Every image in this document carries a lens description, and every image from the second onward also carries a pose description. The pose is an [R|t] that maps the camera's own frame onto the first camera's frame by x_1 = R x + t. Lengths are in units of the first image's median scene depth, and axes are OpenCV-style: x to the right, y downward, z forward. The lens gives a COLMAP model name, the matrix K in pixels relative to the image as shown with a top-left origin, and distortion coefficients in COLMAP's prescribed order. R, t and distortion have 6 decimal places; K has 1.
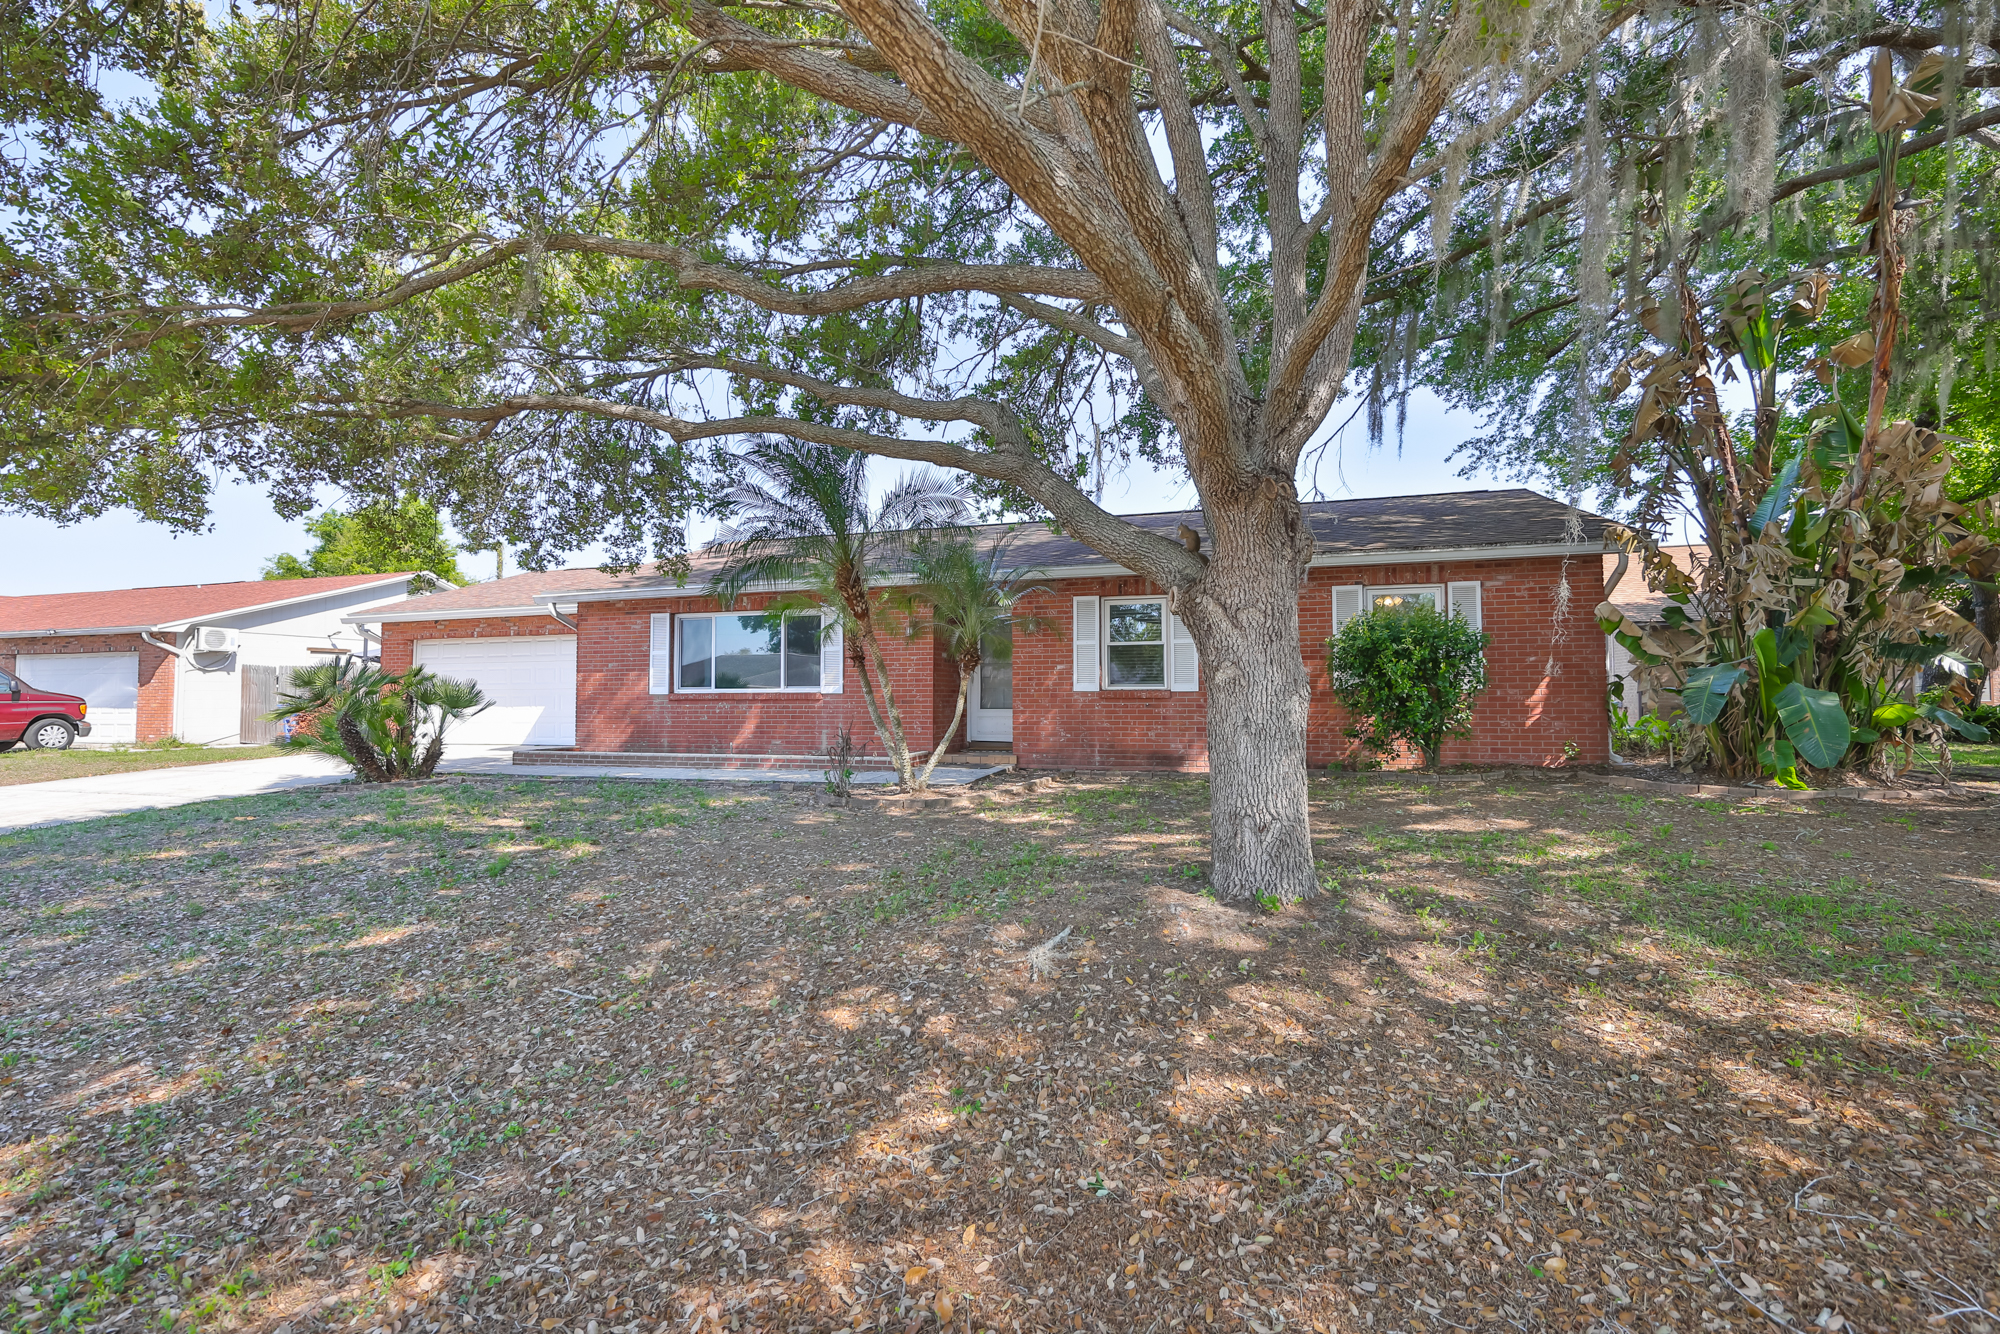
lens RADIAL K [[836.9, 0, 963.7], [0, 836.9, 669.4], [0, 0, 1]] dist [-0.000304, 0.000016]
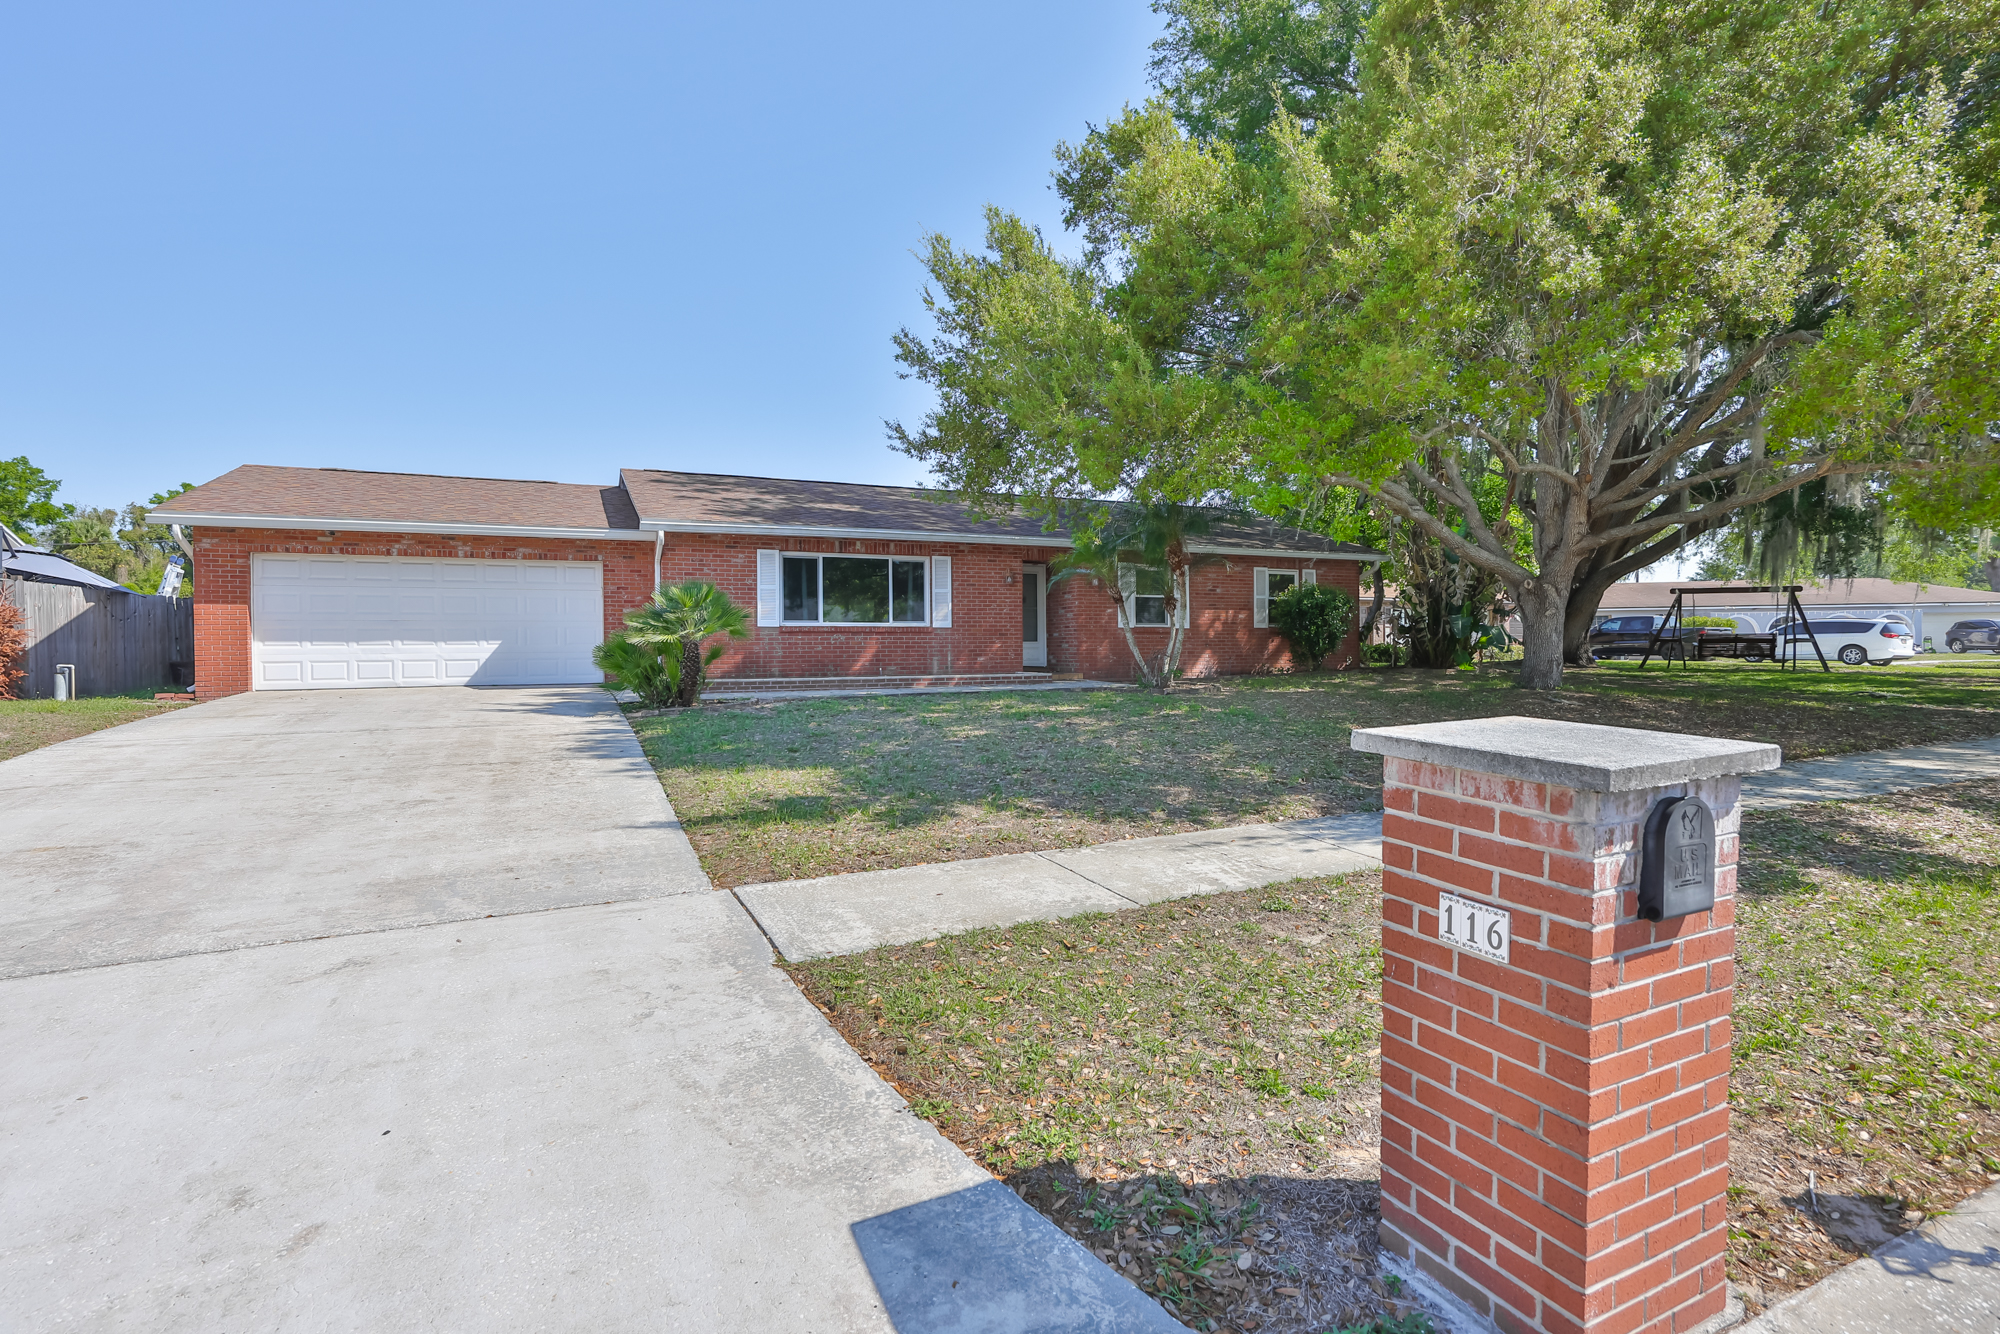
lens RADIAL K [[850.2, 0, 1000.0], [0, 850.2, 667.0], [0, 0, 1]] dist [-0.002139, -0.000112]
pose [[0.756230, -0.013063, 0.654175, -0.848309], [-0.018530, 0.998972, 0.041370, 0.030875], [-0.654043, -0.043407, 0.755211, -0.007391]]
